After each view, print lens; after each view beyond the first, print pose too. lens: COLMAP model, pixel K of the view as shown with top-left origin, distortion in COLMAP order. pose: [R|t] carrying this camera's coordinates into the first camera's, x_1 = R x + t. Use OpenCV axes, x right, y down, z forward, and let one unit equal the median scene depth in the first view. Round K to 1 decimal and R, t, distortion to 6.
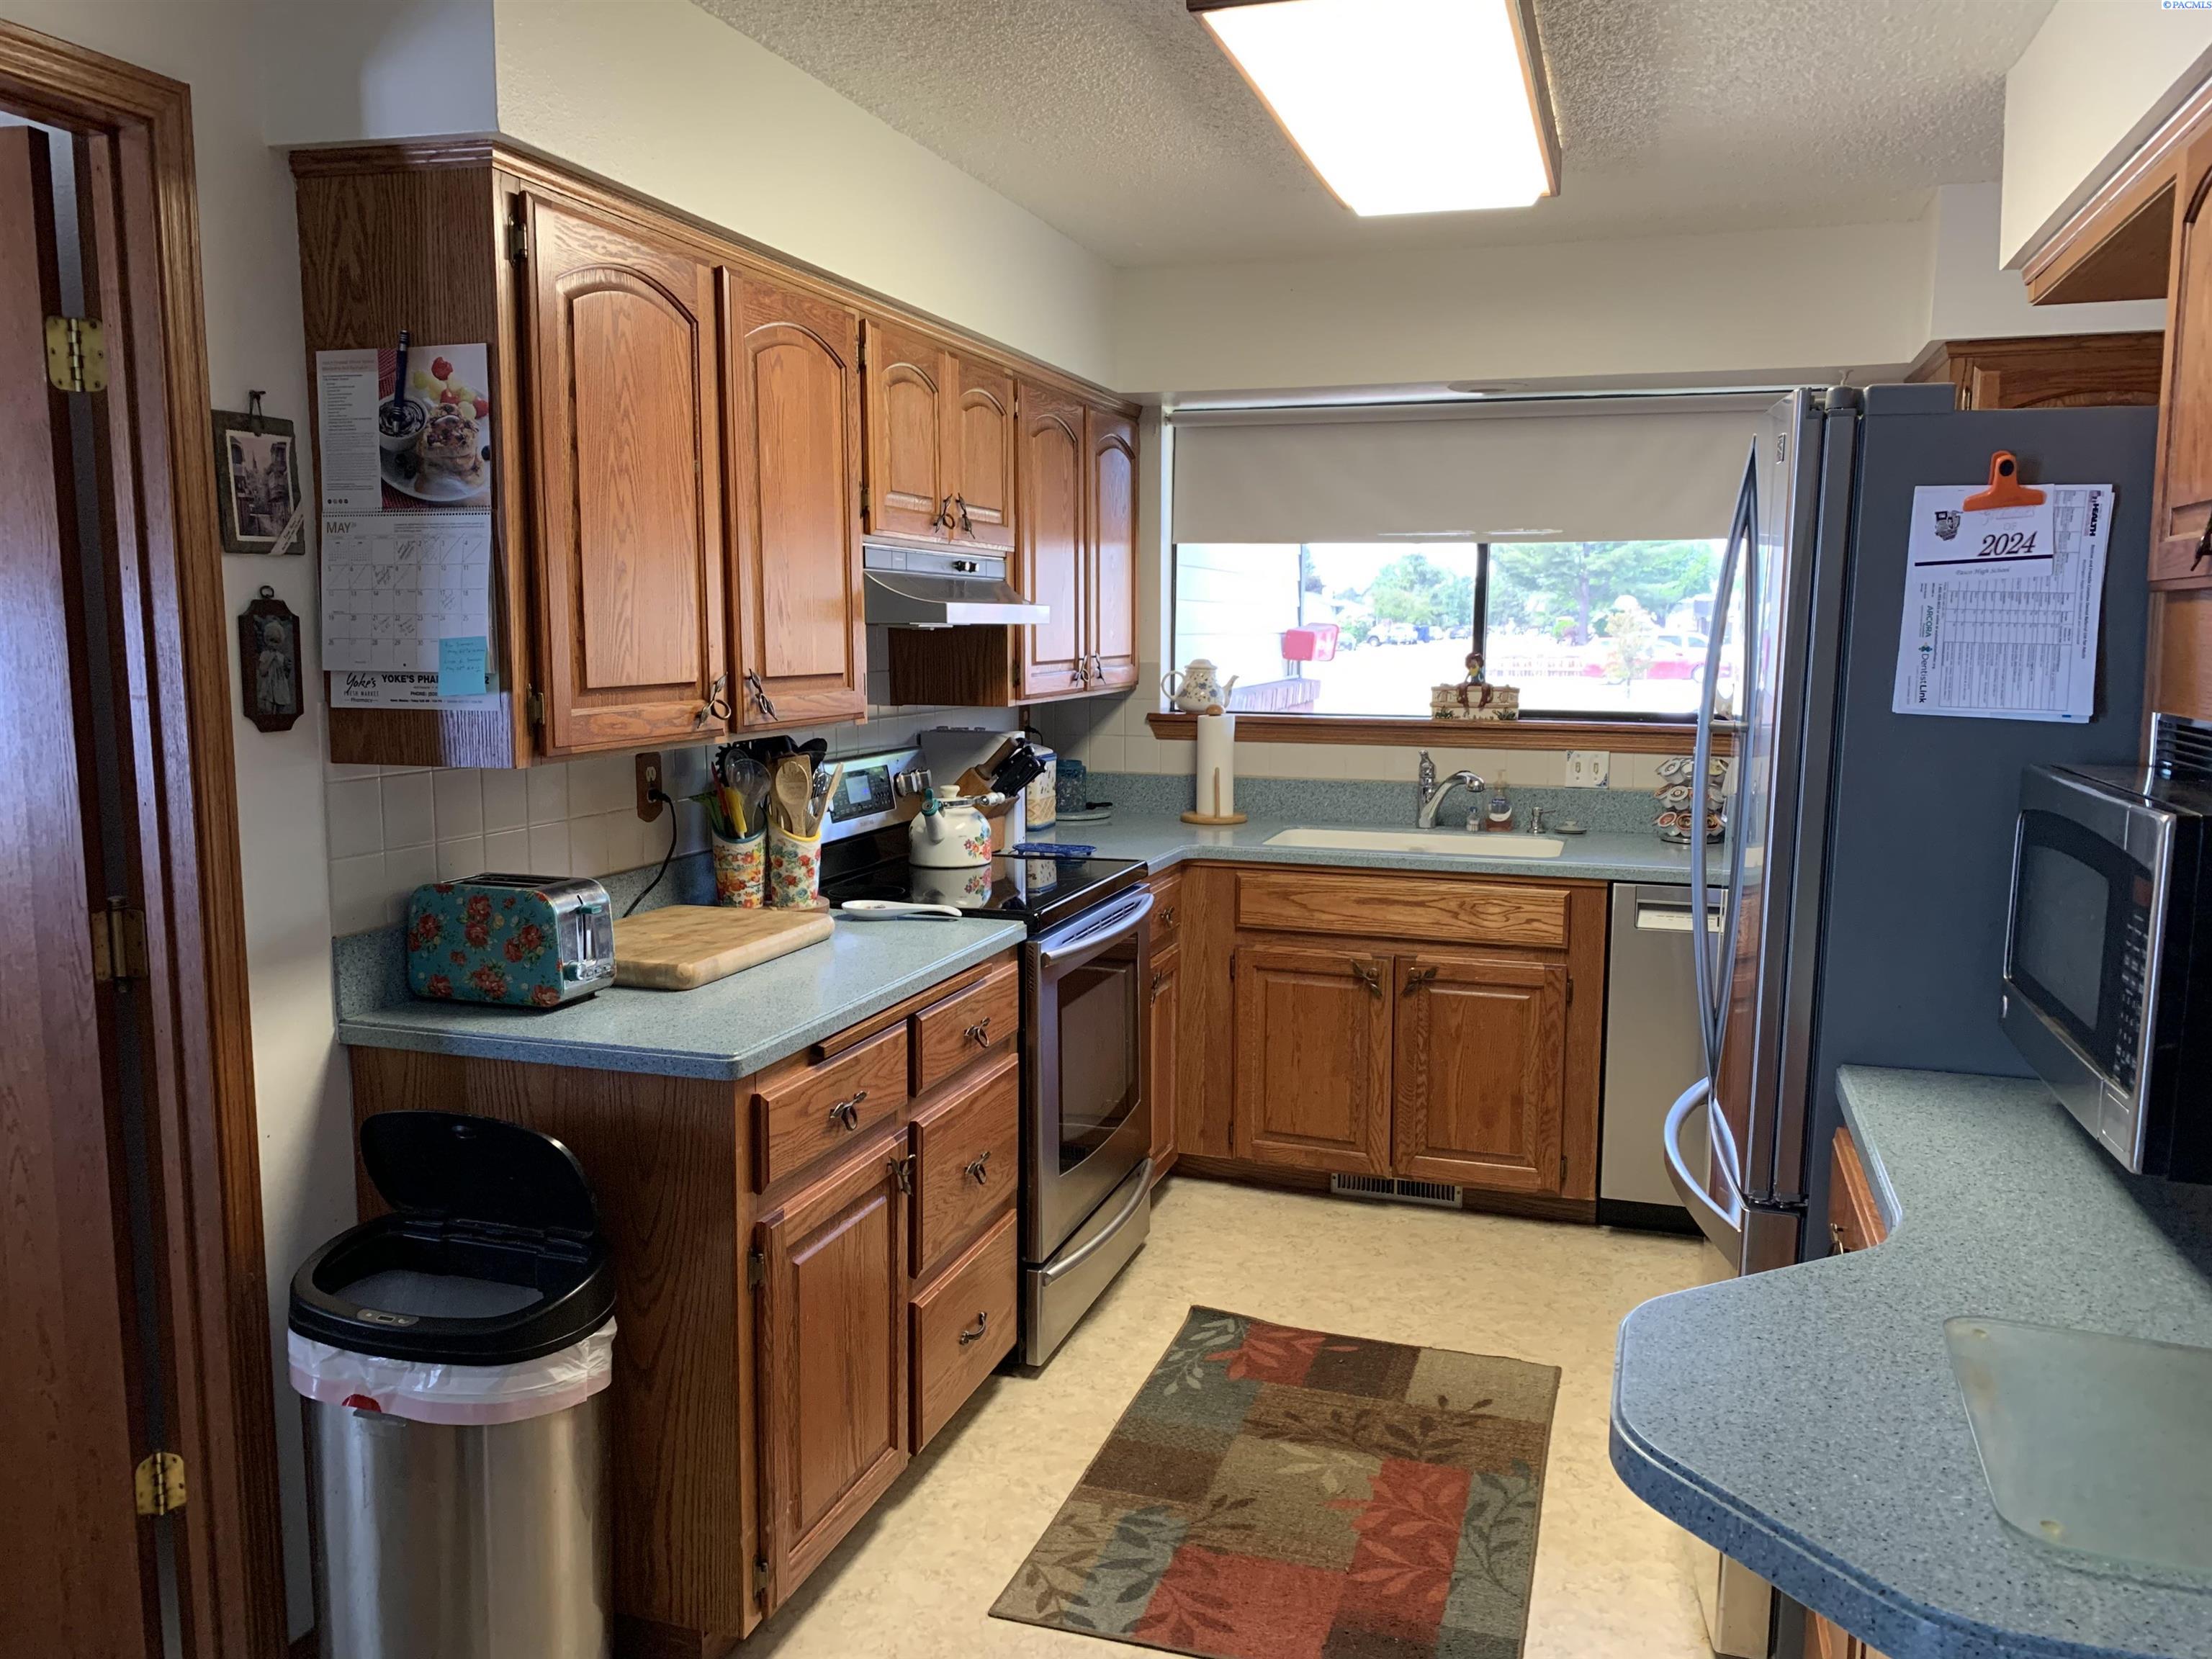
lens RADIAL K [[1713.4, 0, 1093.6], [0, 1713.4, 824.2], [0, 0, 1]] dist [0.030353, -0.027675]
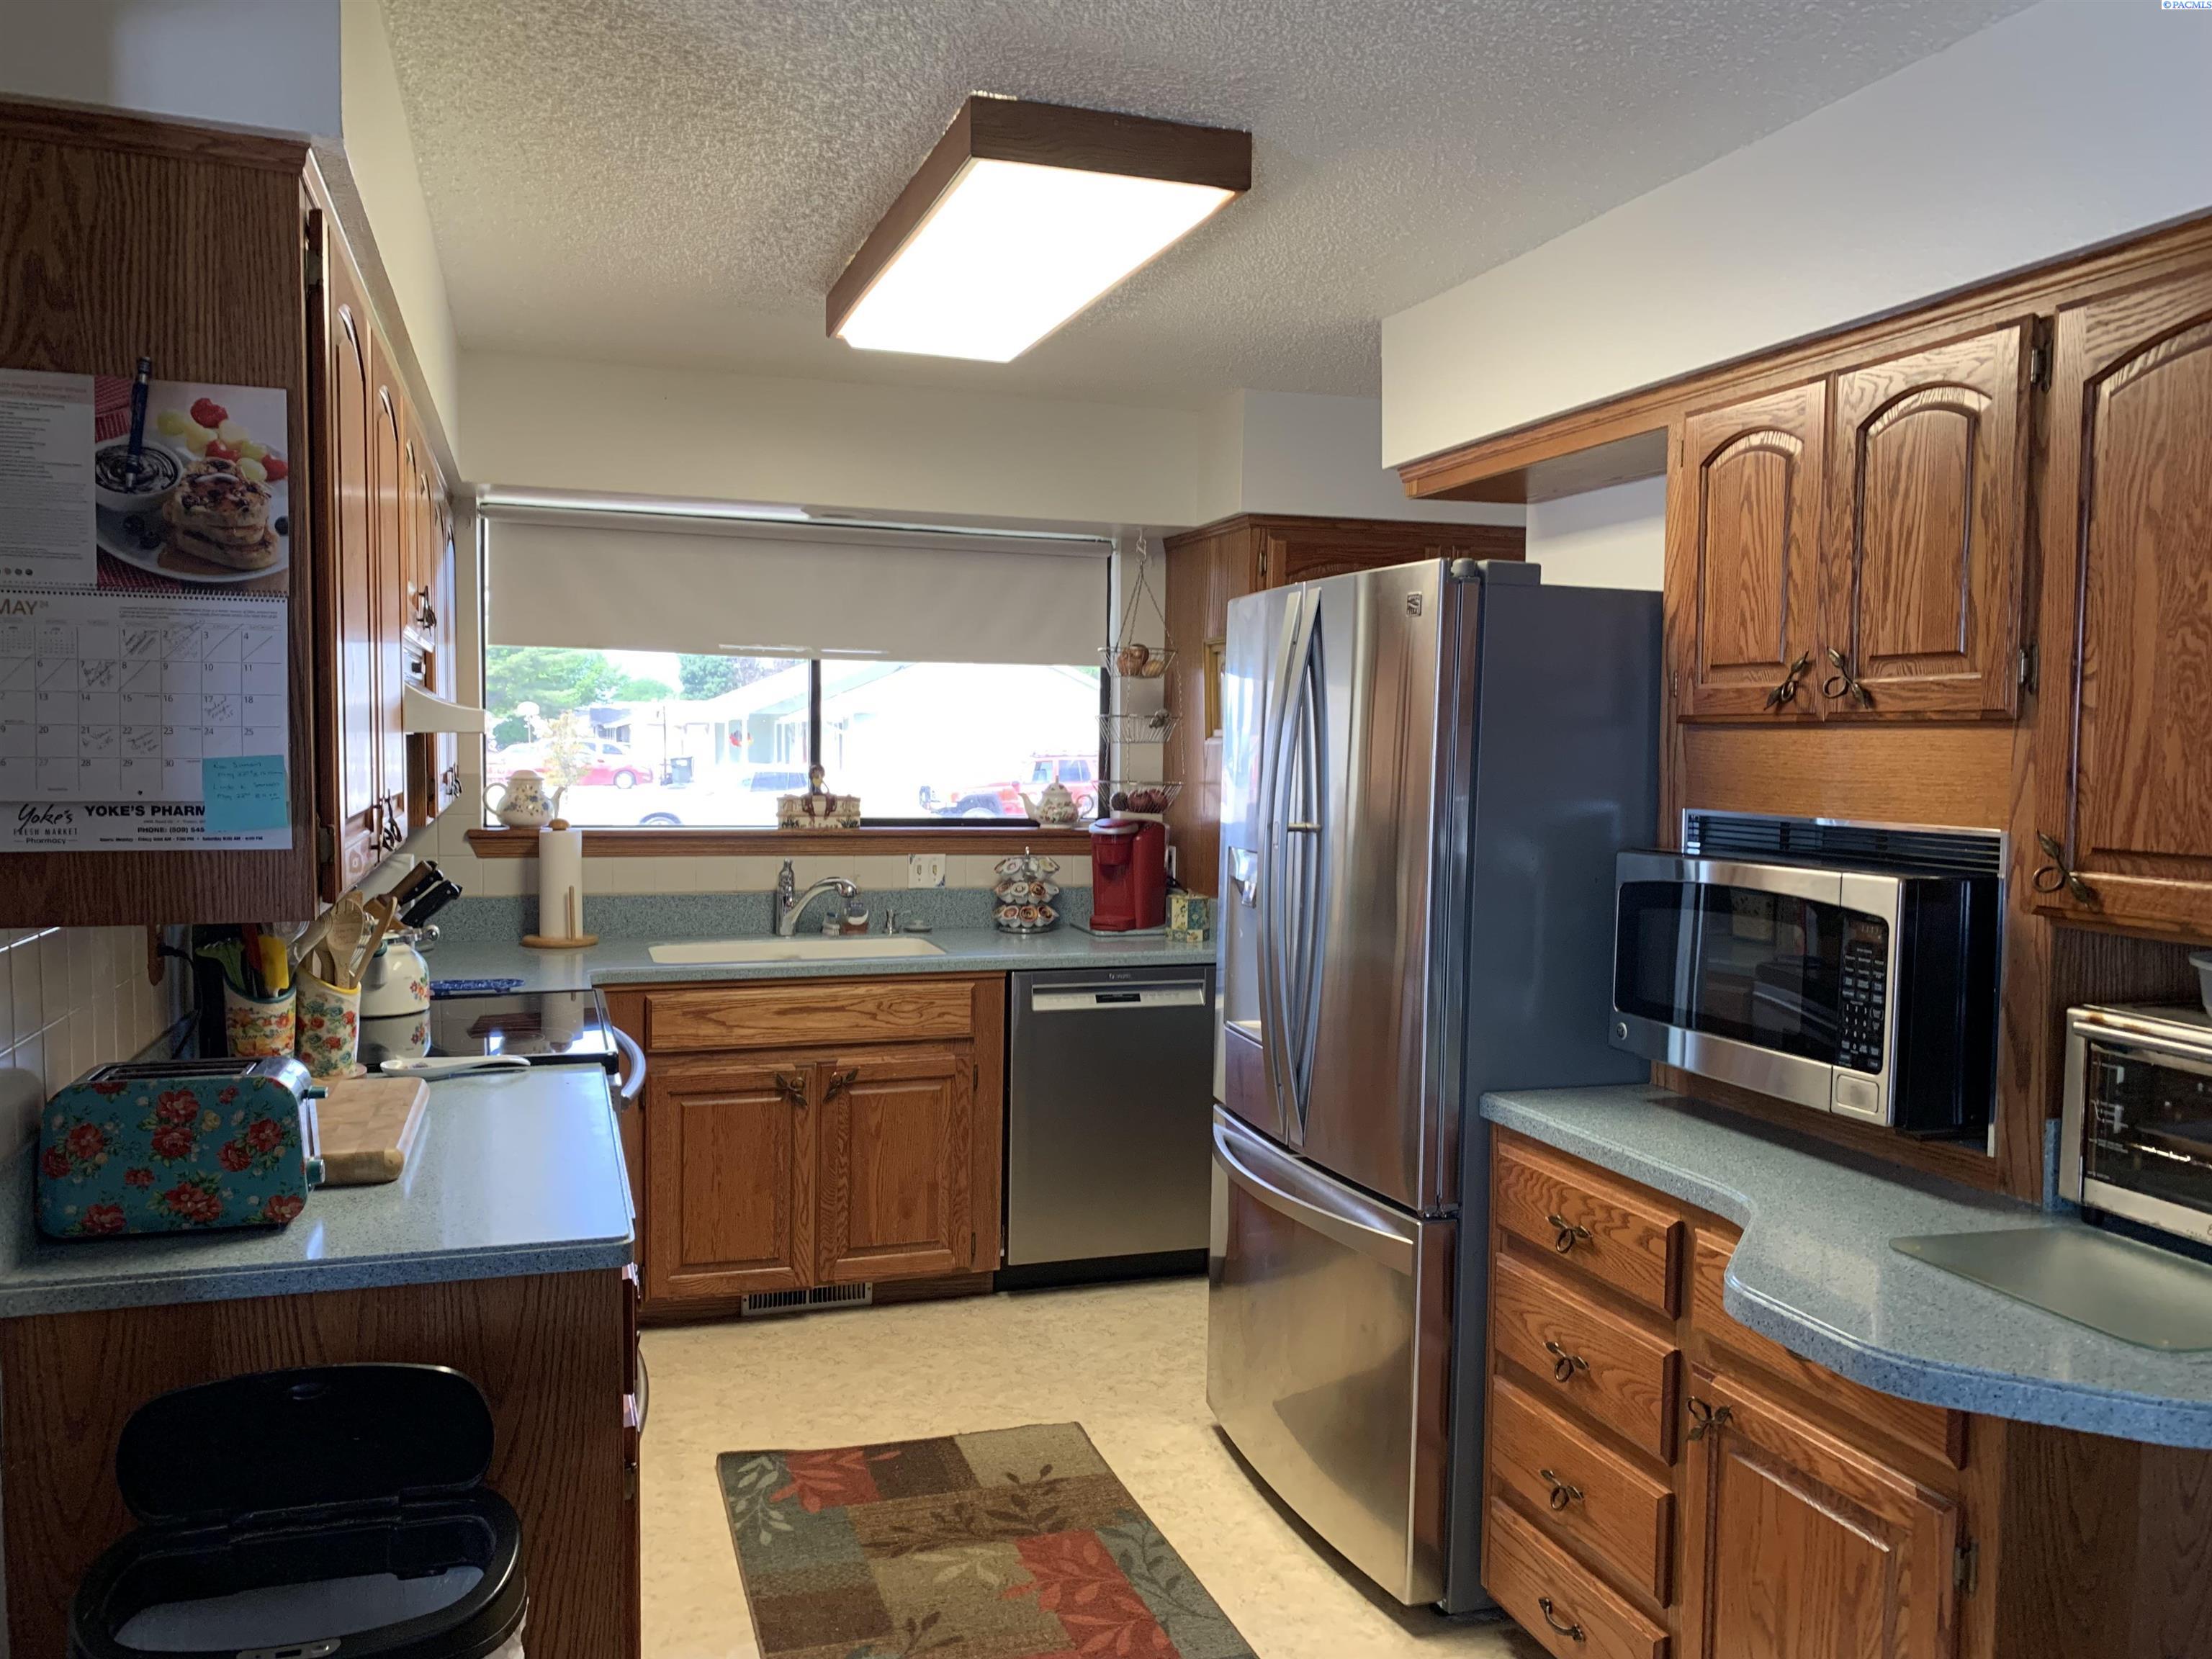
lens RADIAL K [[1713.4, 0, 1112.2], [0, 1713.4, 832.7], [0, 0, 1]] dist [0.030353, -0.027675]
pose [[0.799770, -0.028304, 0.599639, -0.338029], [0.061904, 0.997451, -0.035483, -0.014146], [-0.597107, 0.065498, 0.799483, 0.092461]]
